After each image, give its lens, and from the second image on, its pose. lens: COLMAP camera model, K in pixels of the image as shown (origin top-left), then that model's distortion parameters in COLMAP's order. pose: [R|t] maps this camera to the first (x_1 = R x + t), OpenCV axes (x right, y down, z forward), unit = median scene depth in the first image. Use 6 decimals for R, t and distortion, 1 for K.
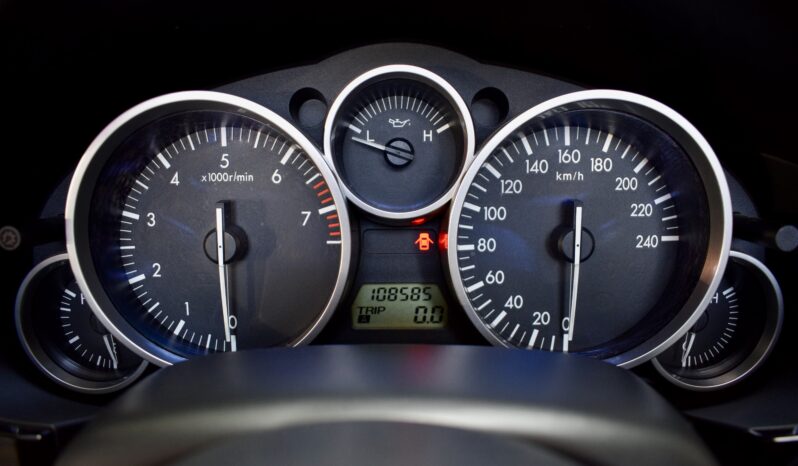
lens RADIAL K [[627.2, 0, 396.7], [0, 627.2, 233.5], [0, 0, 1]] dist [-0.081086, -0.003143]
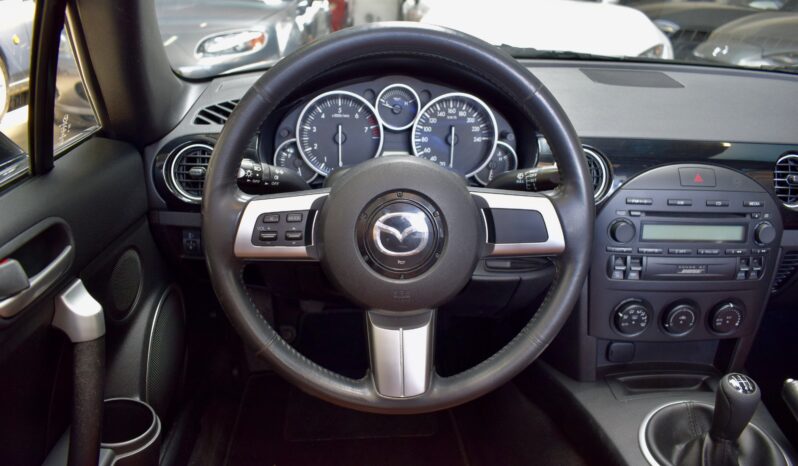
lens RADIAL K [[627.2, 0, 405.3], [0, 627.2, 233.9], [0, 0, 1]] dist [-0.081086, -0.003143]
pose [[0.996973, 0.004935, 0.077596, -0.189316], [-0.012850, 0.994719, 0.101827, 0.169906], [-0.076684, -0.102516, 0.991771, -2.115621]]
